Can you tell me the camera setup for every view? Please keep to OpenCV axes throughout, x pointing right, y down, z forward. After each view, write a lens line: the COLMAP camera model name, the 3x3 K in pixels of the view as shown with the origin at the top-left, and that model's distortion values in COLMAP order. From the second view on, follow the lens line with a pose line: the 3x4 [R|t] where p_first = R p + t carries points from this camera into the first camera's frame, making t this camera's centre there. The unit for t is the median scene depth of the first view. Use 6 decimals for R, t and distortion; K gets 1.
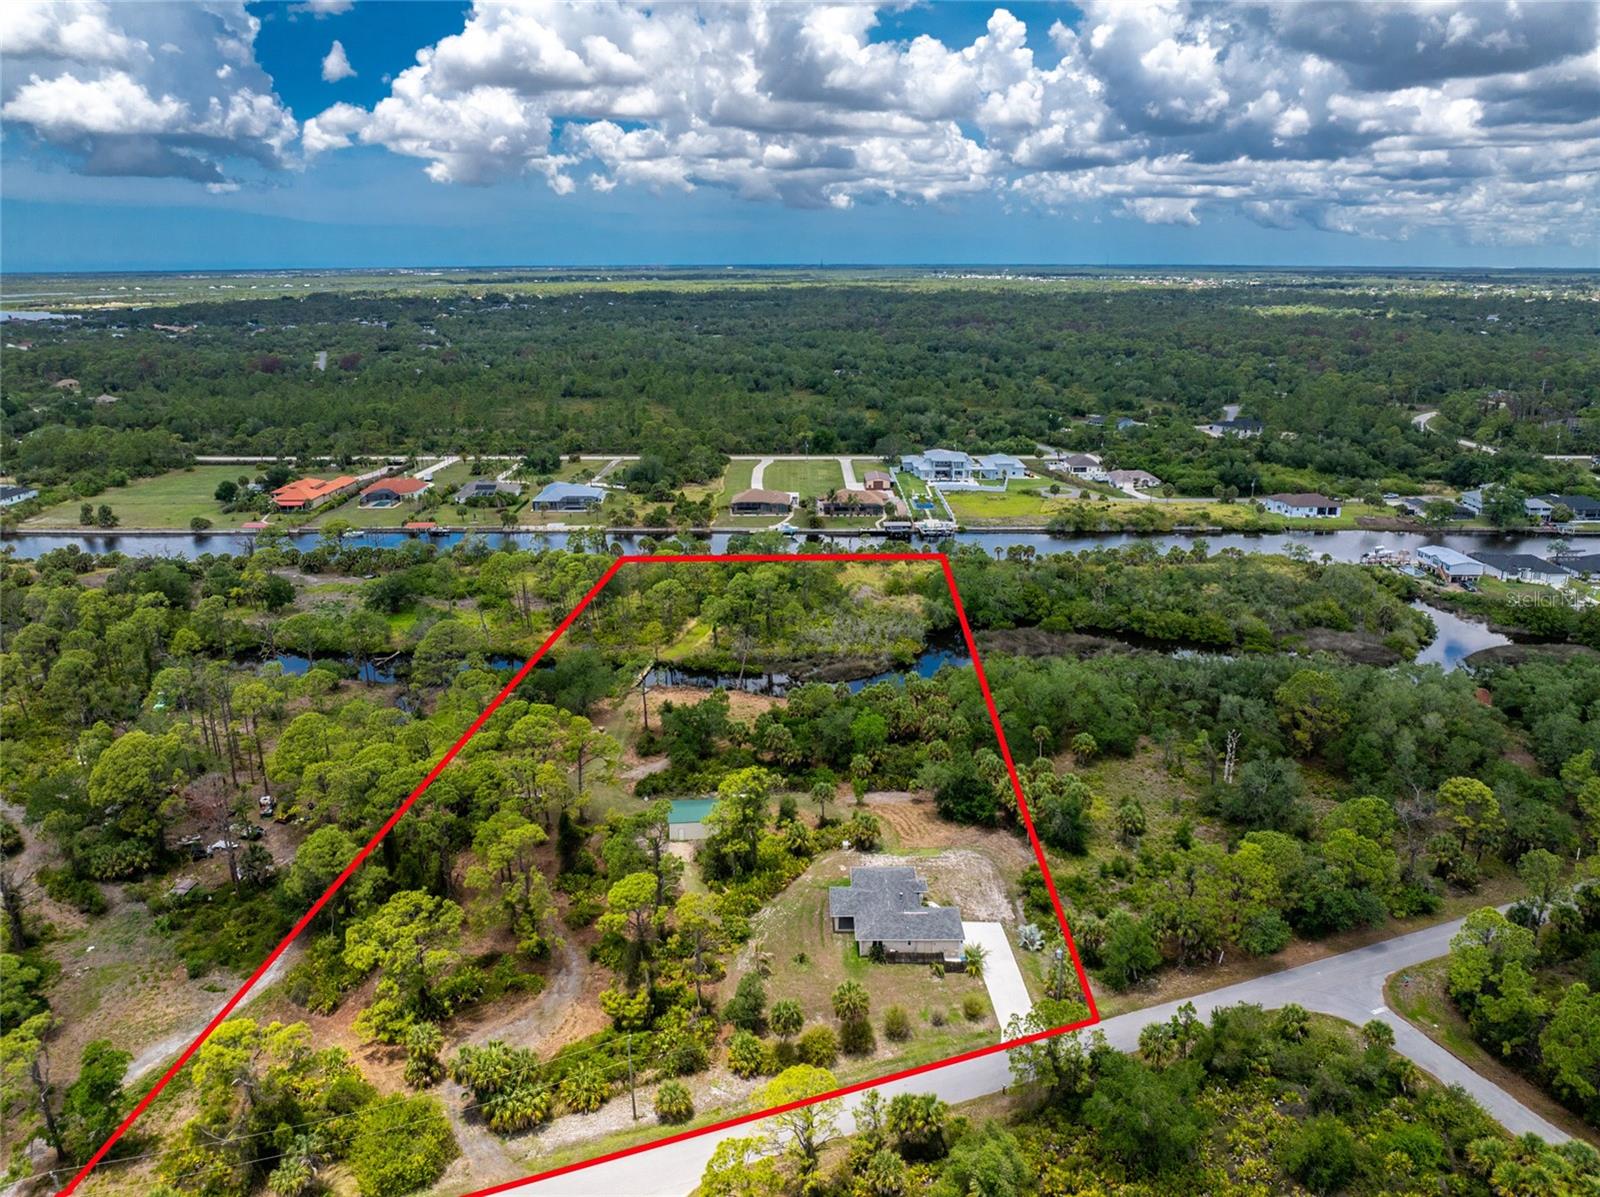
lens RADIAL K [[1114.6, 0, 800.0], [0, 1114.6, 598.5], [0, 0, 1]] dist [-0.033823, -0.005661]
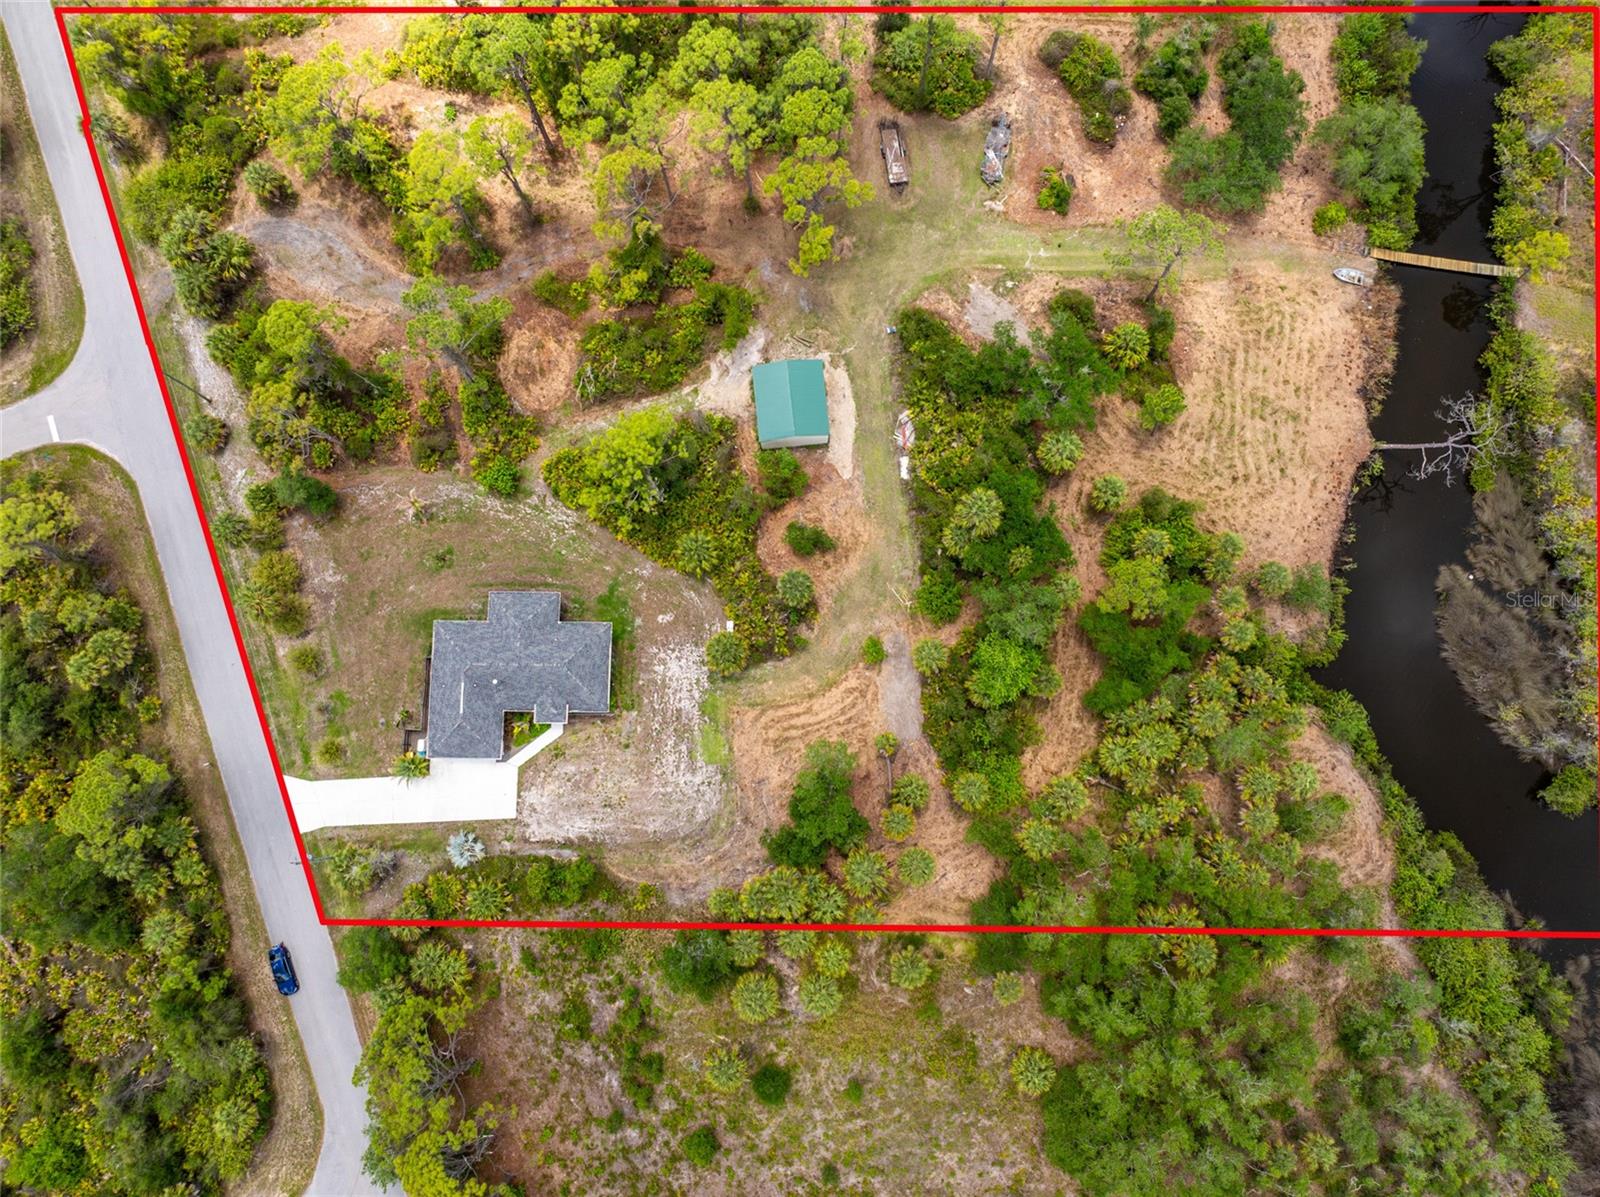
lens RADIAL K [[1125.4, 0, 802.1], [0, 1125.4, 591.9], [0, 0, 1]] dist [-0.035367, -0.004027]
pose [[-0.003048, 0.987962, -0.154669, 0.055628], [-0.286714, 0.147313, 0.946623, -0.195057], [0.958012, 0.047231, 0.282813, 0.367830]]
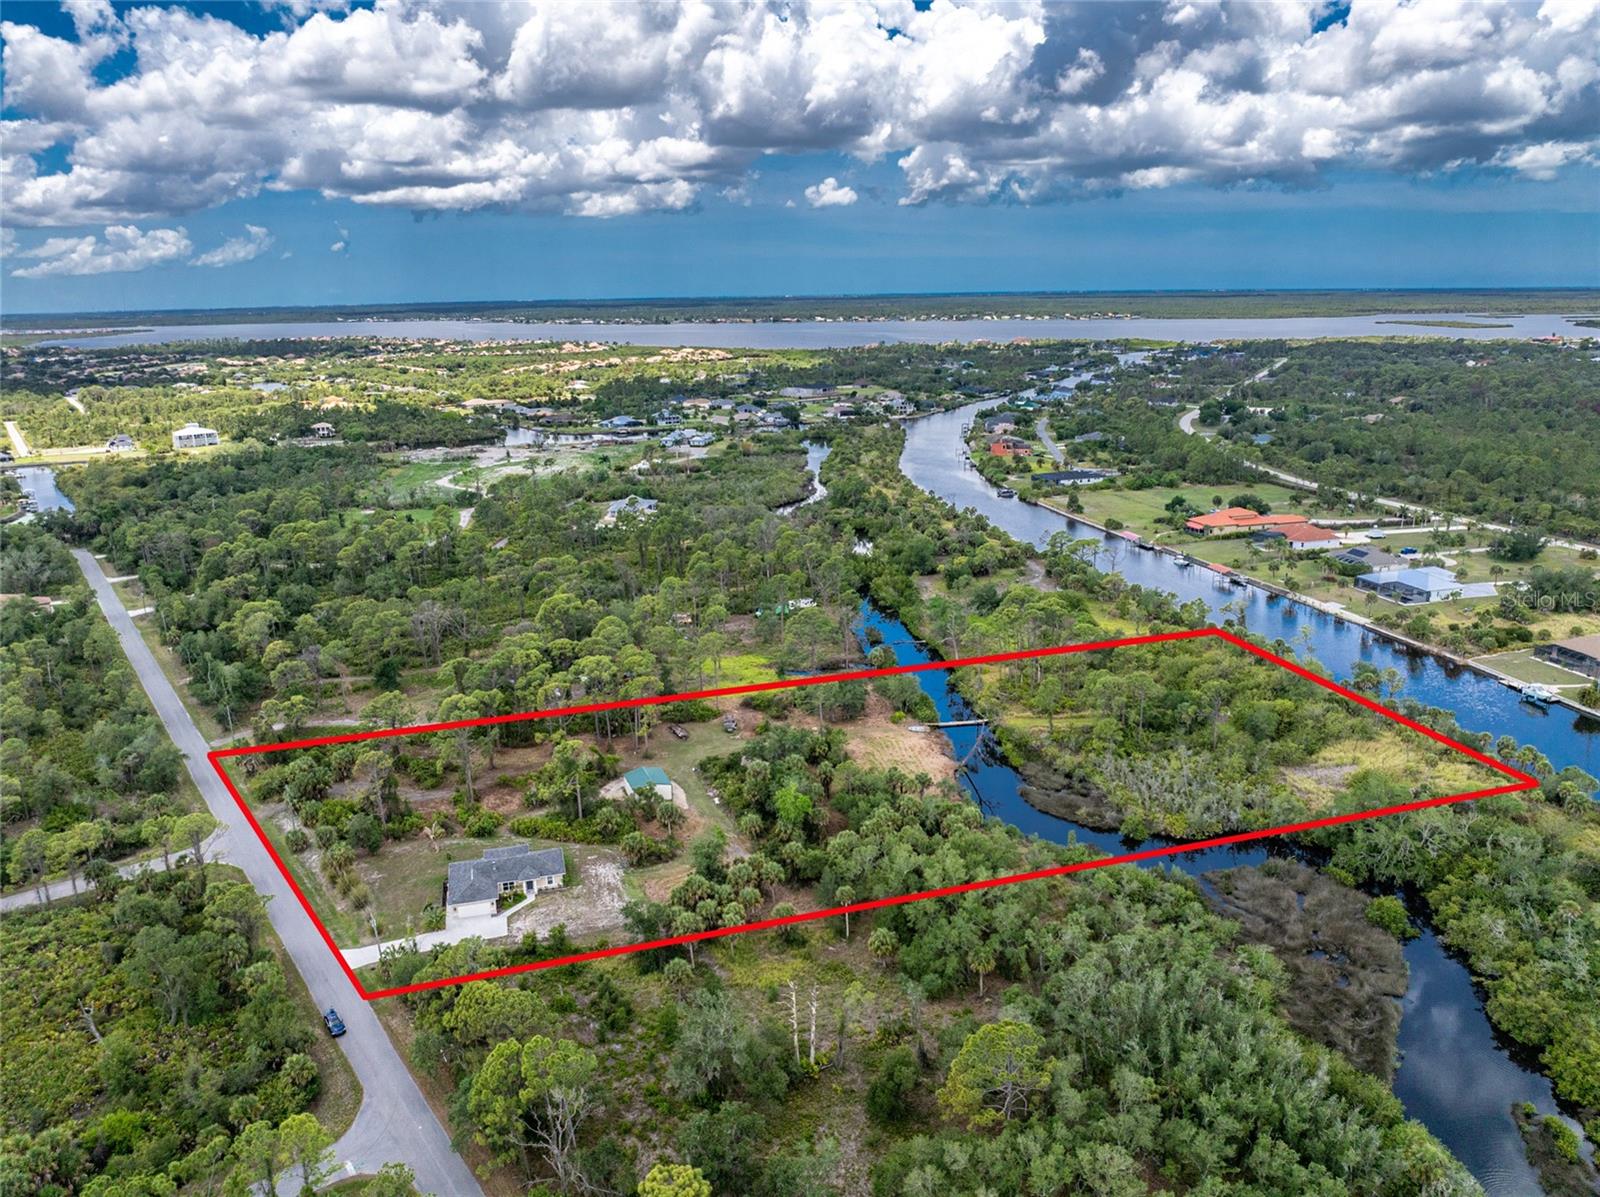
lens RADIAL K [[1087.0, 0, 823.5], [0, 1087.0, 600.5], [0, 0, 1]] dist [-0.025499, -0.000293]
pose [[0.300737, 0.257496, -0.918288, 0.457058], [-0.263082, 0.947901, 0.179641, -0.118741], [0.916704, 0.187560, 0.352811, 0.321755]]
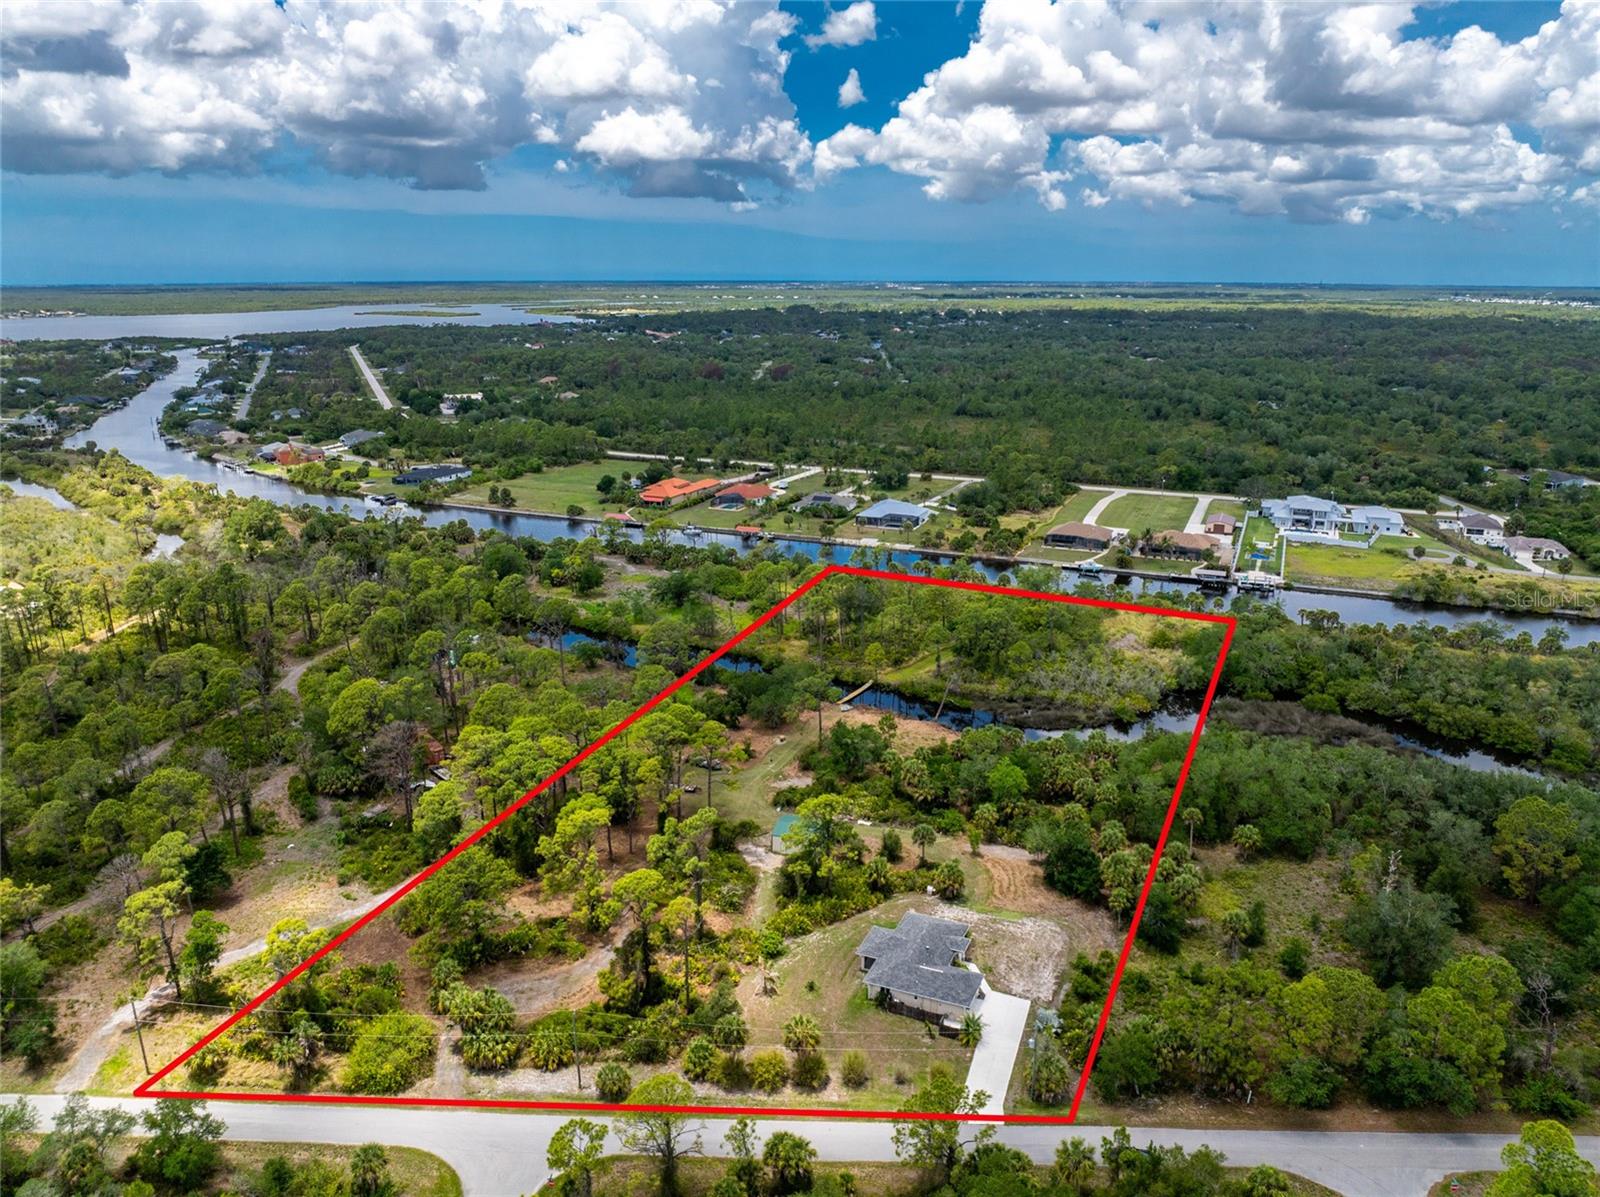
lens RADIAL K [[1122.0, 0, 808.4], [0, 1122.0, 595.8], [0, 0, 1]] dist [-0.031064, -0.006893]
pose [[0.922256, 0.108309, -0.371096, 0.122527], [-0.114838, 0.993374, 0.004532, -0.013123], [0.369128, 0.038436, 0.928583, 0.011978]]
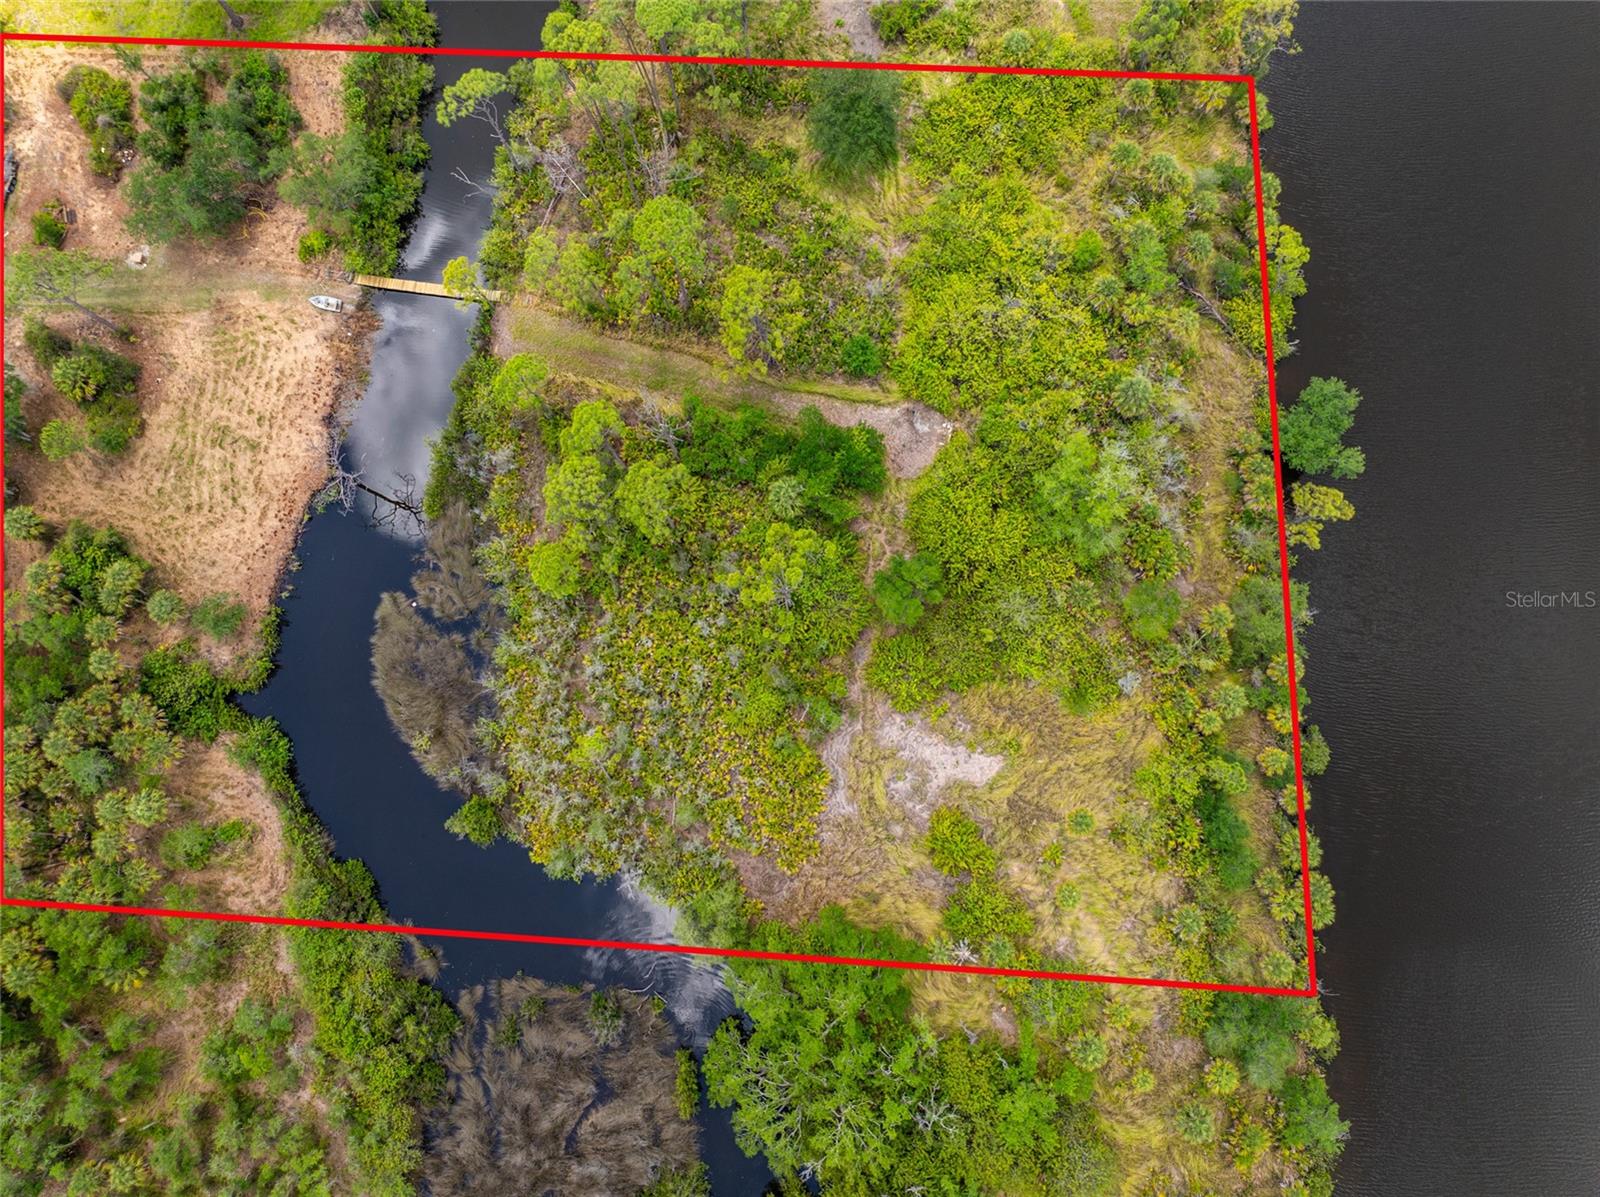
lens RADIAL K [[1149.3, 0, 800.0], [0, 1149.3, 598.5], [0, 0, 1]] dist [-0.078497, 0.048435]
pose [[-0.000426, 0.988627, -0.150389, 0.048966], [-0.285551, 0.144007, 0.947482, -0.287225], [0.958363, 0.043348, 0.282242, 0.649160]]
